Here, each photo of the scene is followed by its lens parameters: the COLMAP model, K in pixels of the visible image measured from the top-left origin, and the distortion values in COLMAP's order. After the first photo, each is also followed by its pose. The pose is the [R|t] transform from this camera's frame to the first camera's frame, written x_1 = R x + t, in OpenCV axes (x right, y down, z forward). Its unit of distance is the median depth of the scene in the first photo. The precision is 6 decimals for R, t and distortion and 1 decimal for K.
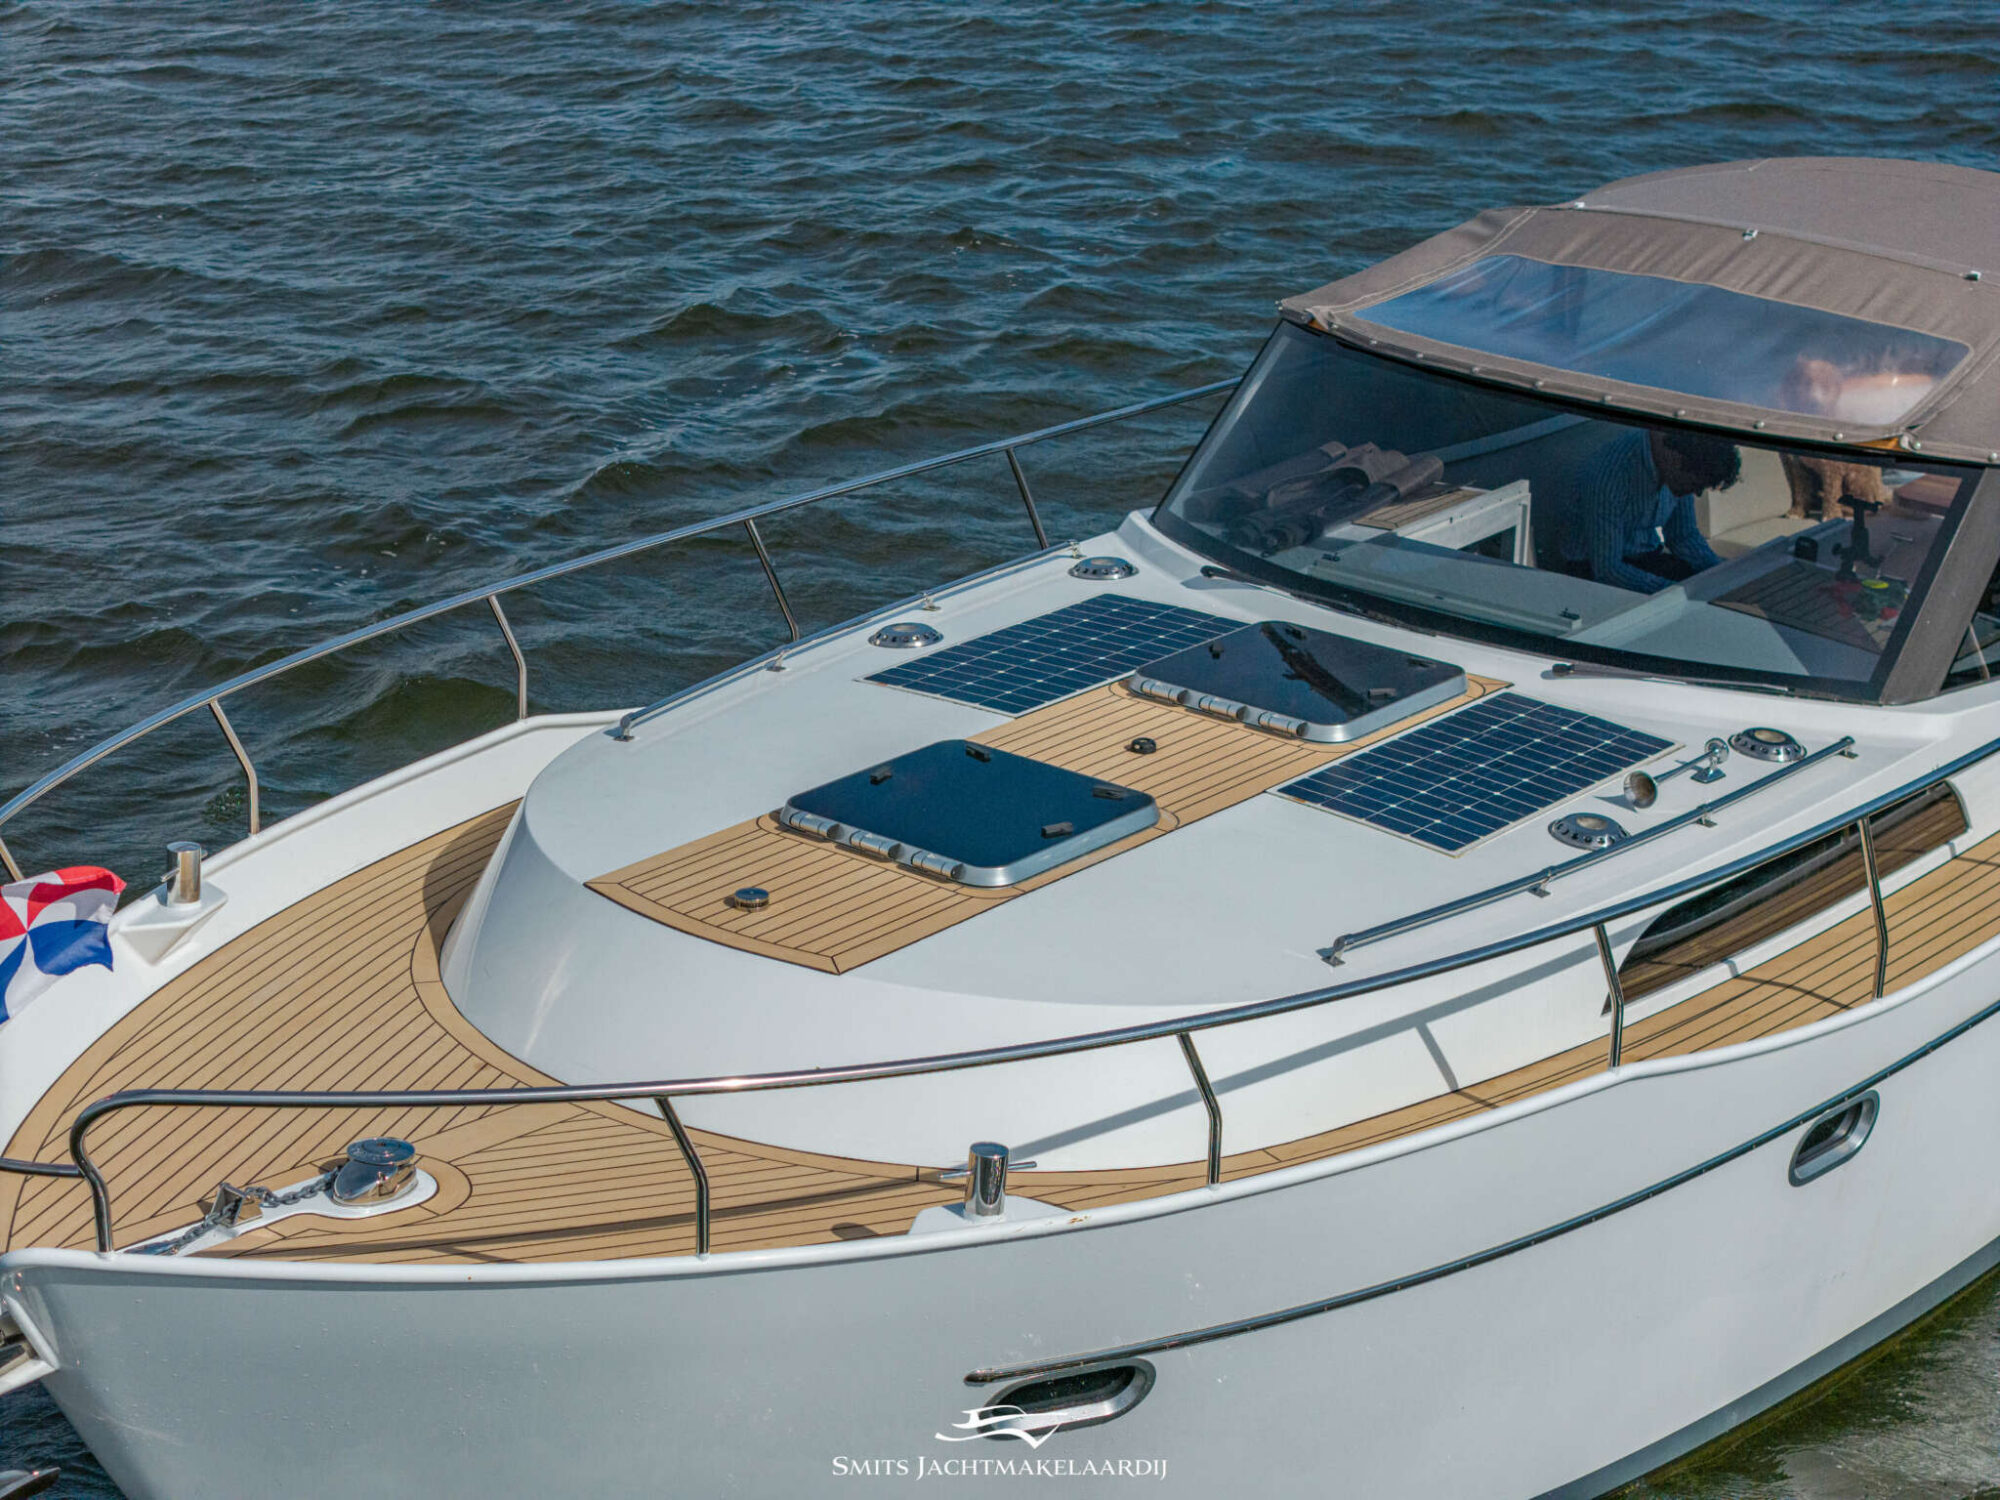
lens RADIAL K [[4075.2, 0, 1000.3], [0, 4075.2, 752.7], [0, 0, 1]] dist [-0.127381, 0.000000]
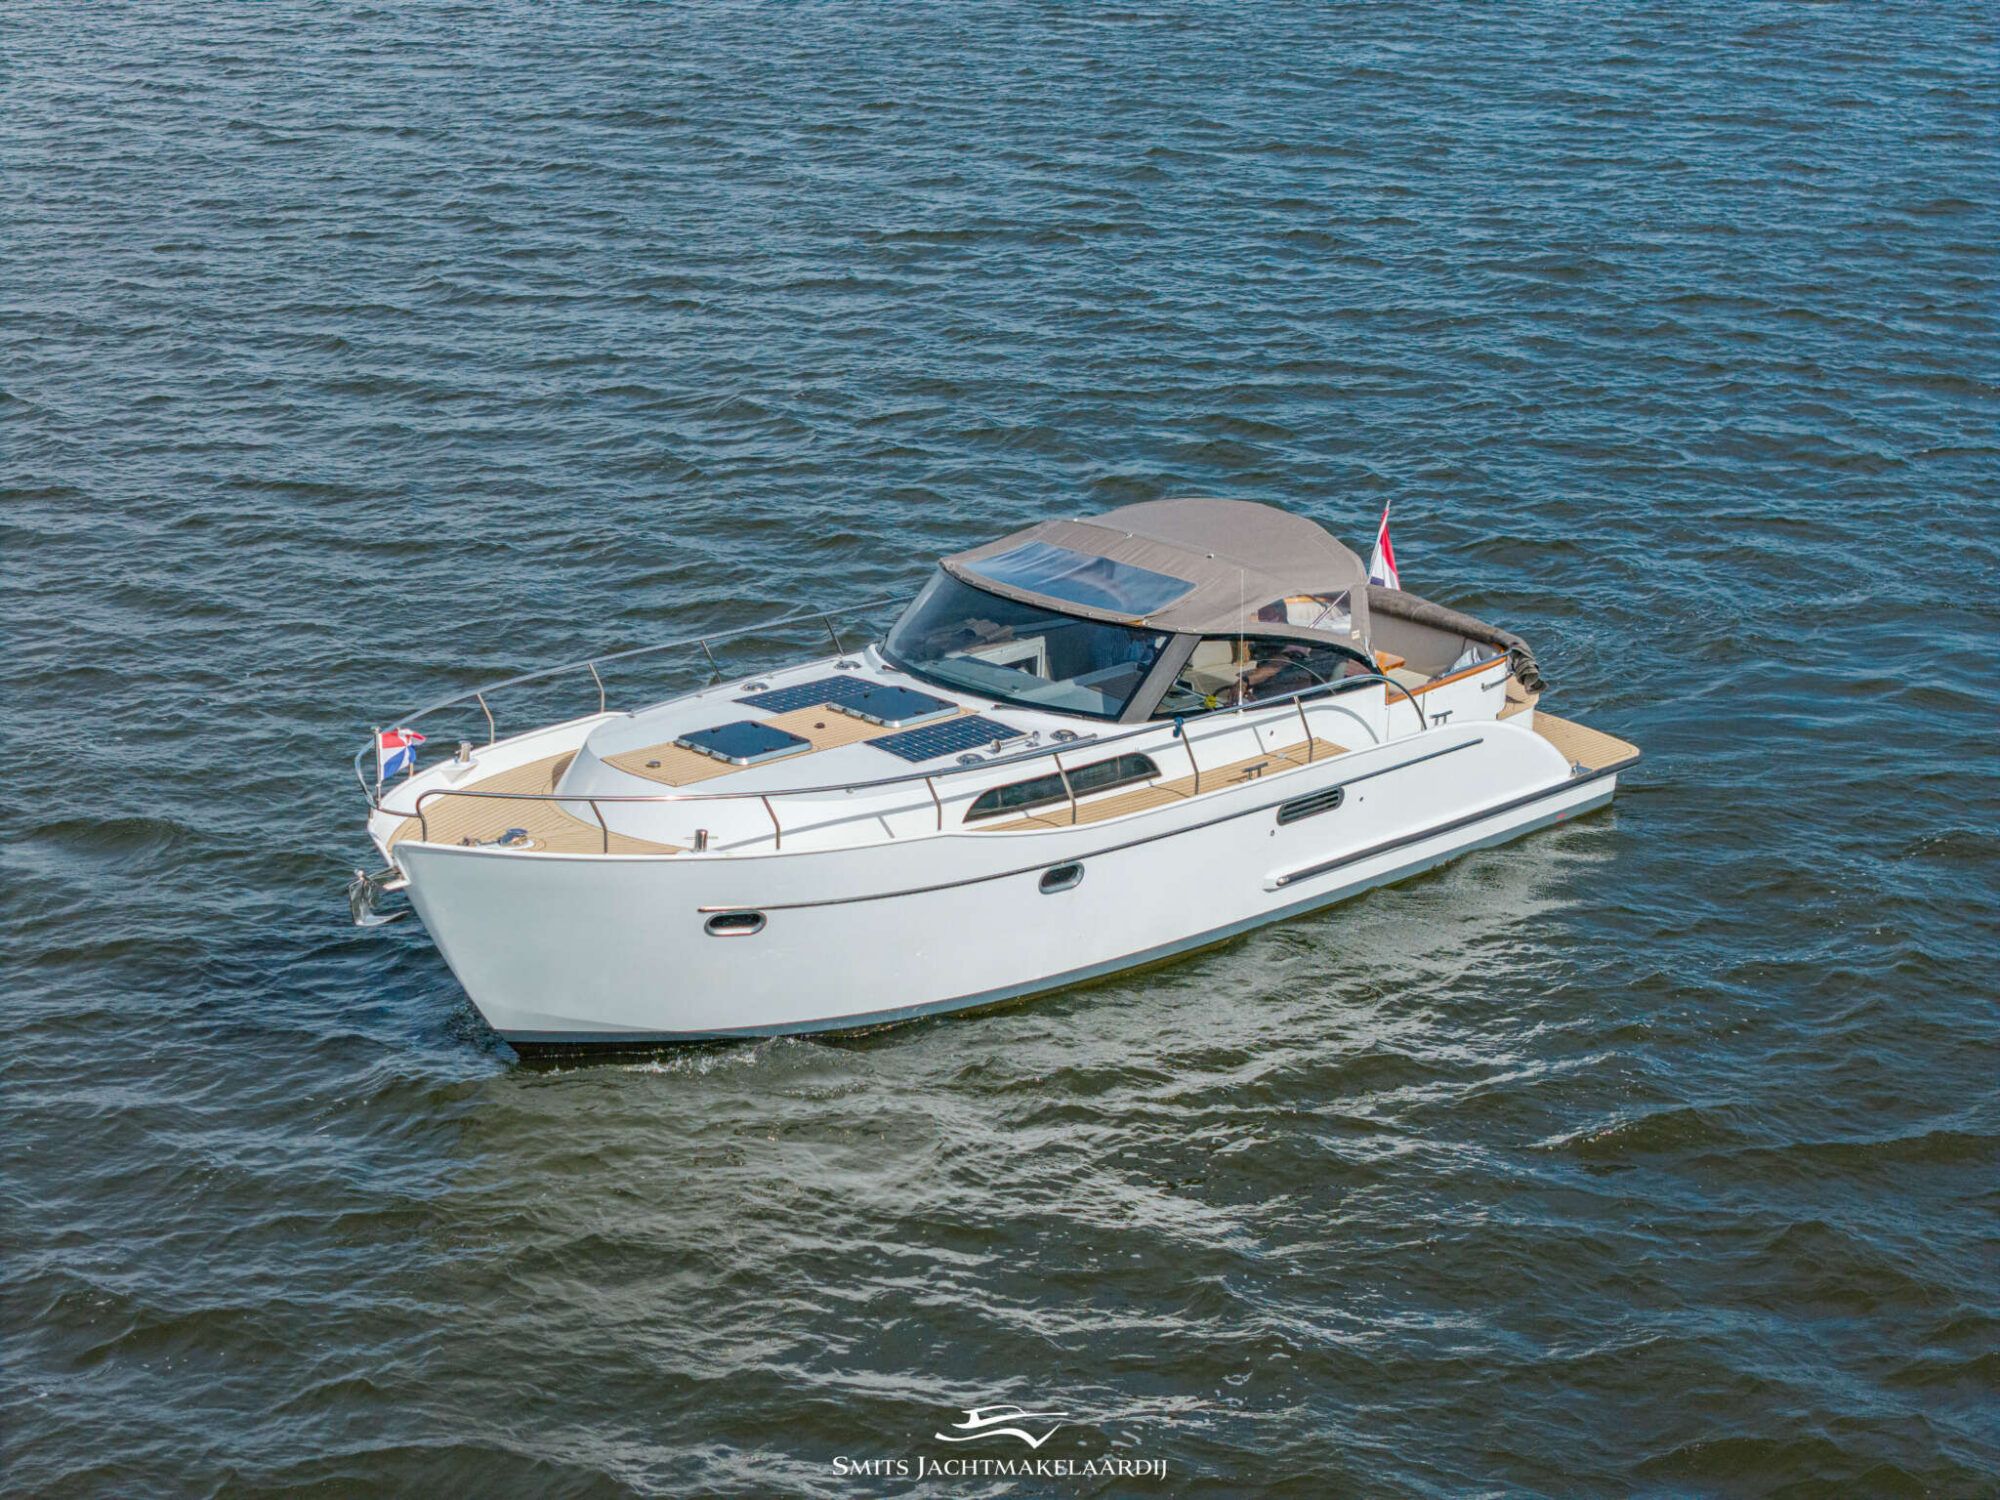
lens RADIAL K [[4075.2, 0, 1001.7], [0, 4075.2, 748.5], [0, 0, 1]] dist [-0.127381, 0.000000]
pose [[0.994437, 0.037172, -0.098560, 0.408299], [-0.041847, 0.998074, -0.045799, 0.127979], [0.096668, 0.049669, 0.994077, -1.613705]]
